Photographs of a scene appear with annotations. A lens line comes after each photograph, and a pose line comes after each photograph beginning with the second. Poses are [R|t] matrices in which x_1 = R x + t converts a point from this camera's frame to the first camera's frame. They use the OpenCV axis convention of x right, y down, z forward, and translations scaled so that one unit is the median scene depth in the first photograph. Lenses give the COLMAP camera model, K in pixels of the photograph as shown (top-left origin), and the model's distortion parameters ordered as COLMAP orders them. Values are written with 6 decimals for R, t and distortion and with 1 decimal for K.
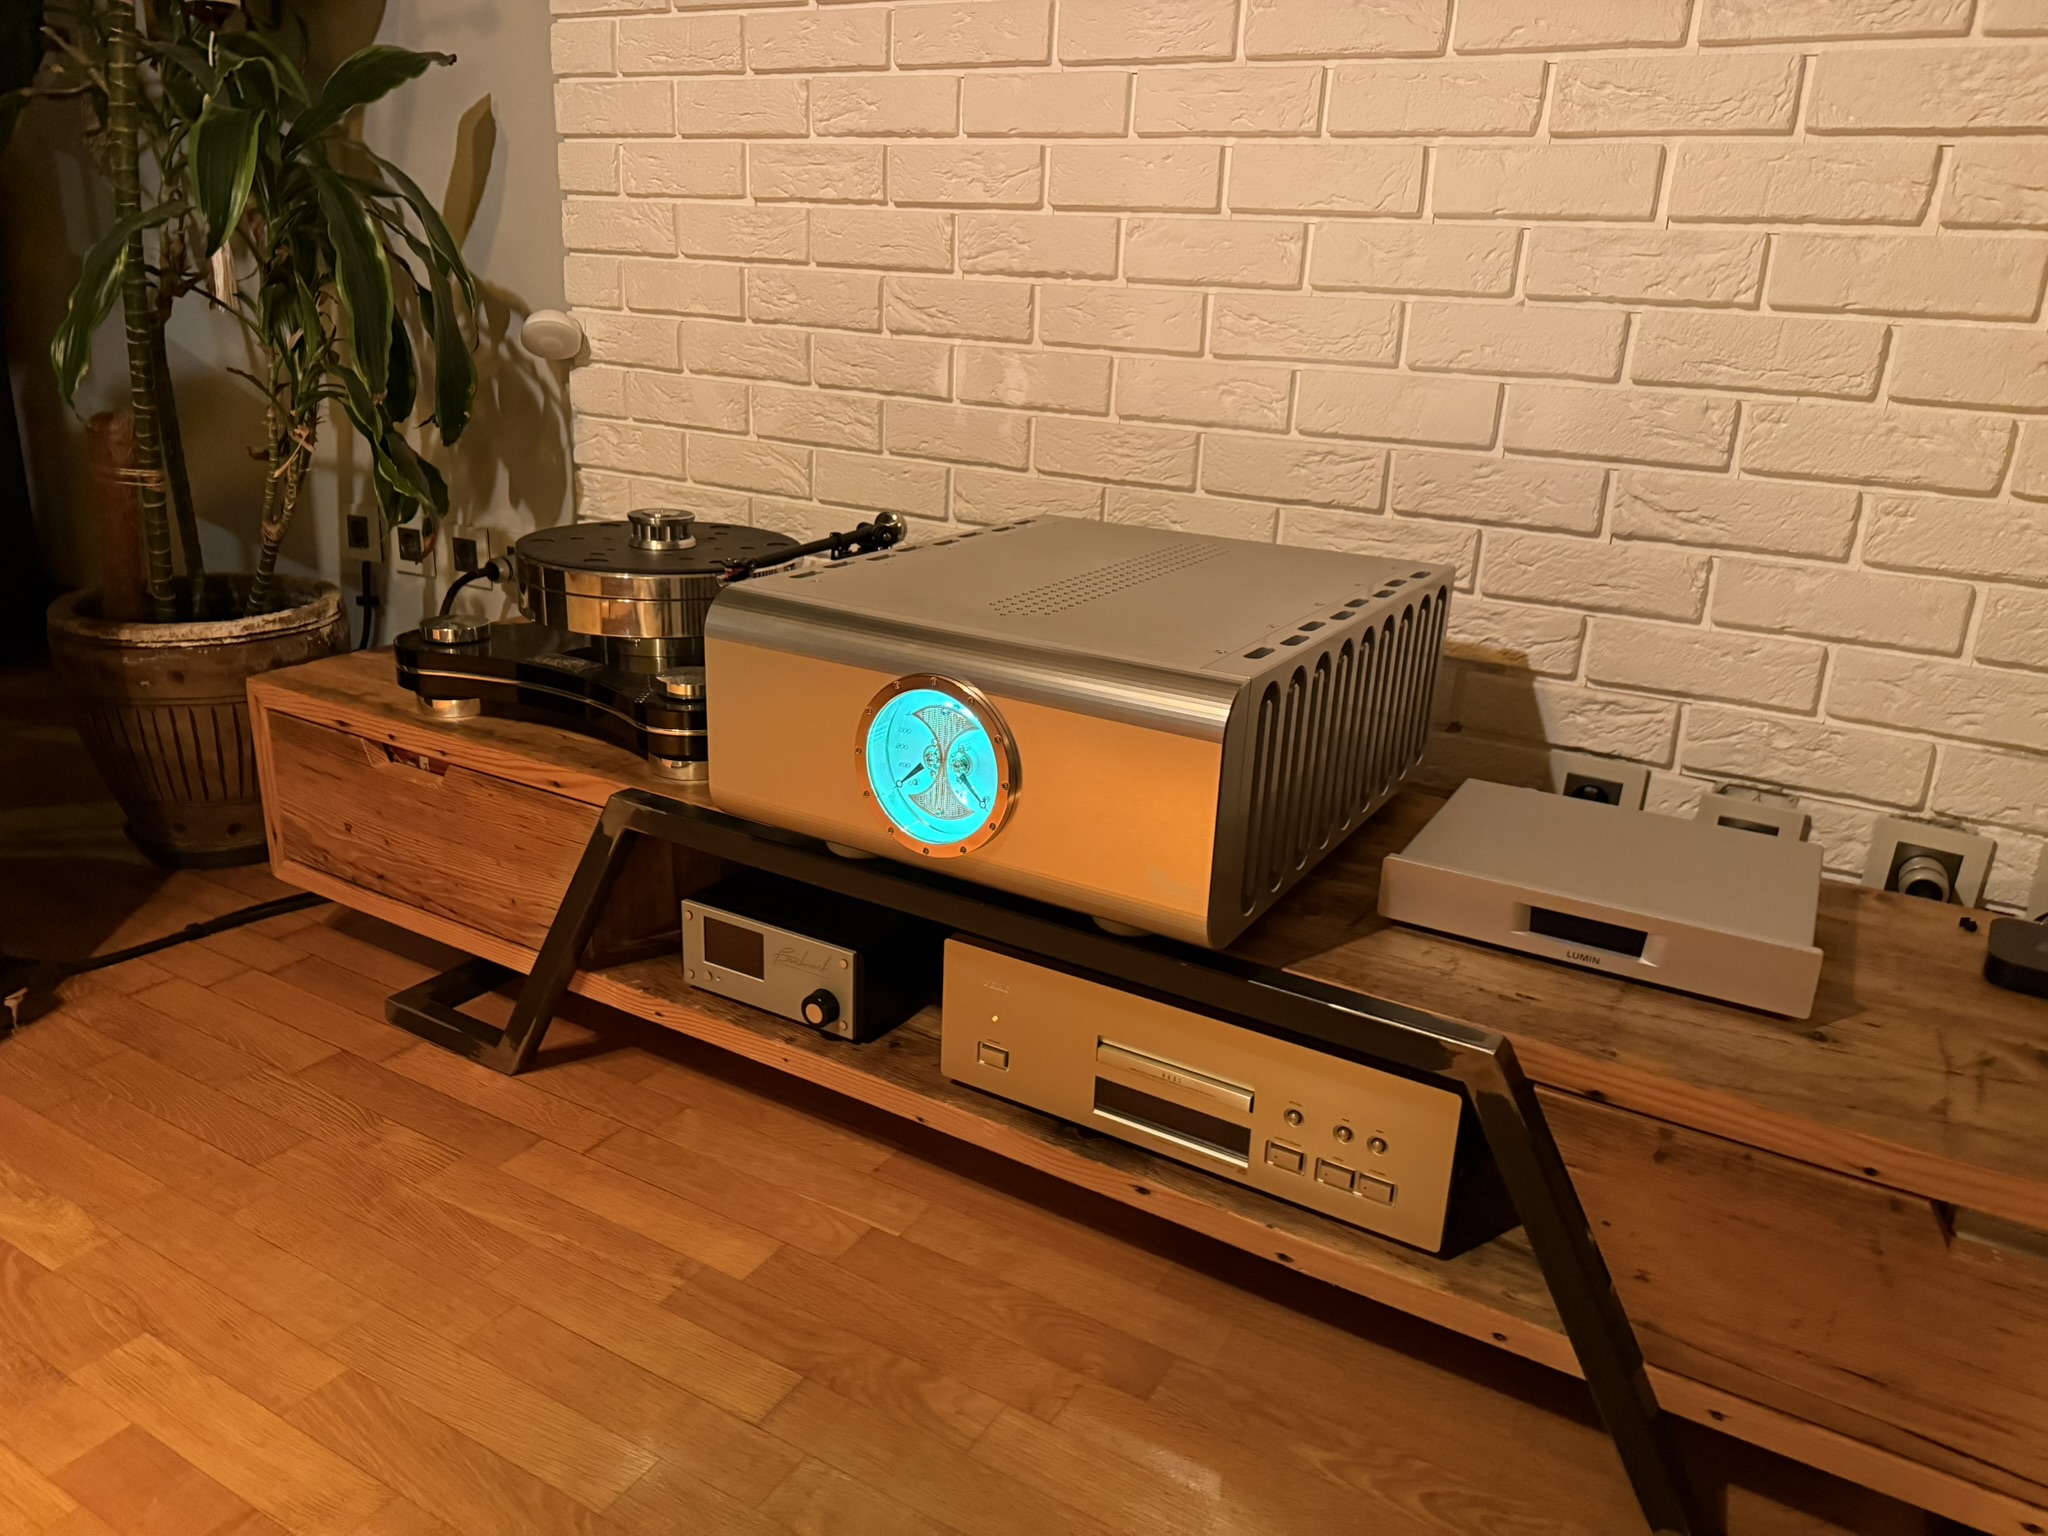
lens RADIAL K [[1438.4, 0, 1033.0], [0, 1438.4, 764.0], [0, 0, 1]] dist [0.099634, -0.151537]
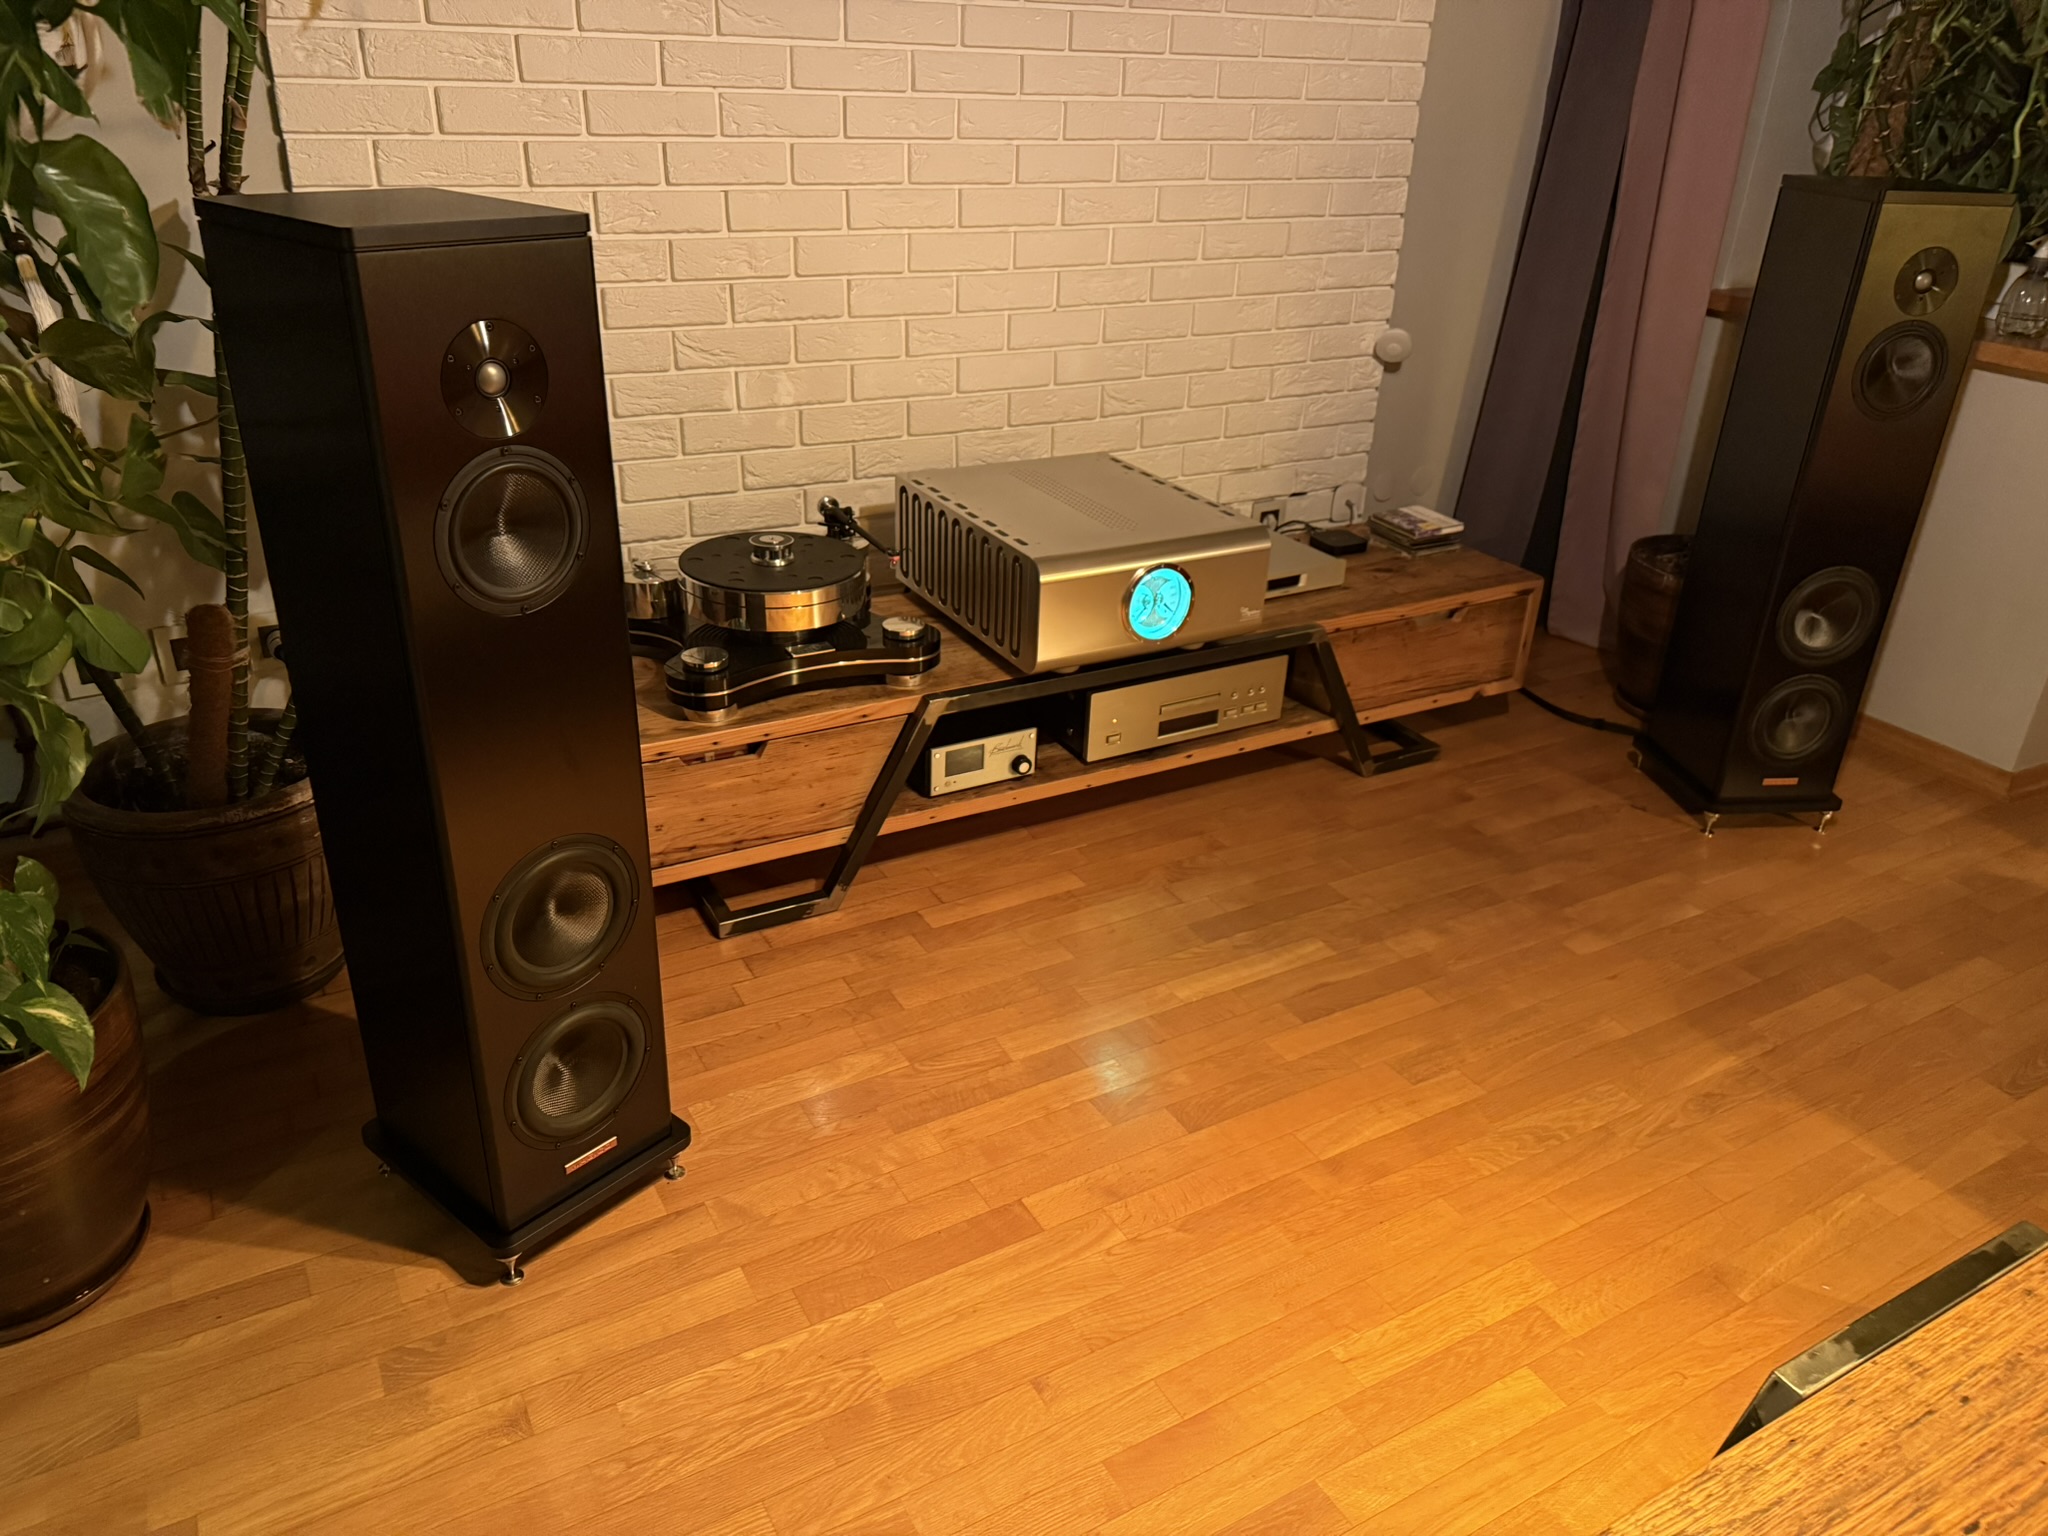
lens RADIAL K [[1424.6, 0, 1026.4], [0, 1424.6, 774.0], [0, 0, 1]] dist [0.135894, -0.213156]
pose [[0.504124, -0.412400, 0.758805, -1.375669], [0.261058, 0.910287, 0.321290, -0.366463], [-0.823230, 0.036122, 0.566557, -0.051739]]
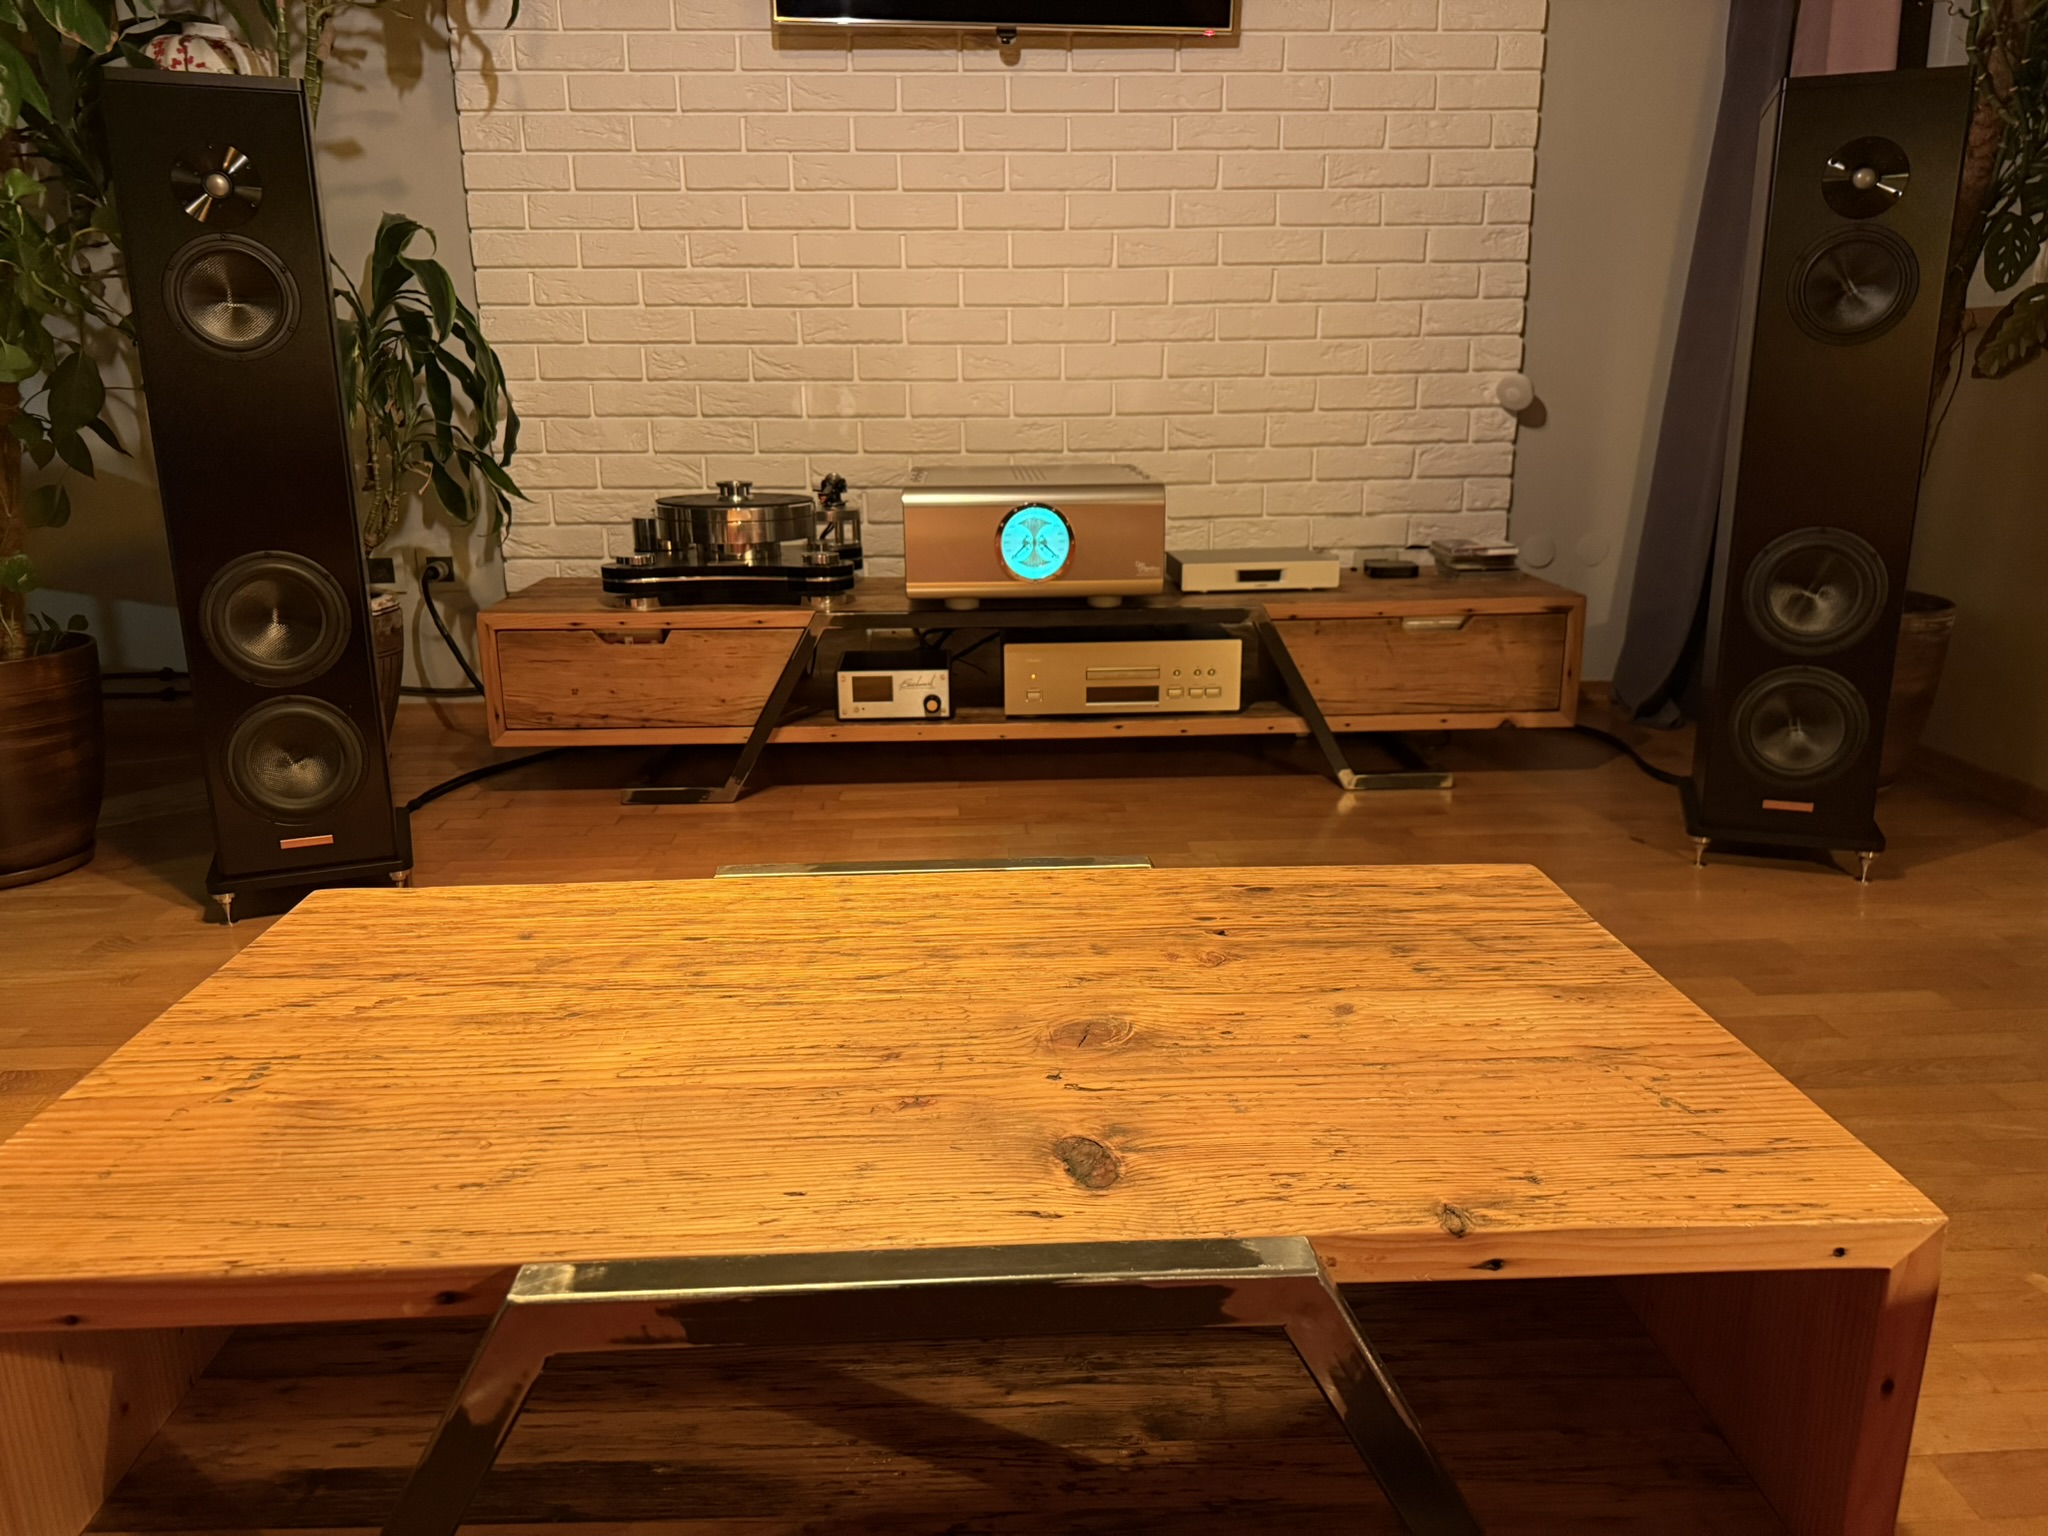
lens RADIAL K [[1424.6, 0, 1026.4], [0, 1424.6, 774.0], [0, 0, 1]] dist [0.135894, -0.213156]
pose [[0.838834, -0.194507, 0.508453, -0.937655], [0.217225, 0.976006, 0.014996, 0.232210], [-0.499170, 0.097870, 0.860959, -0.671579]]
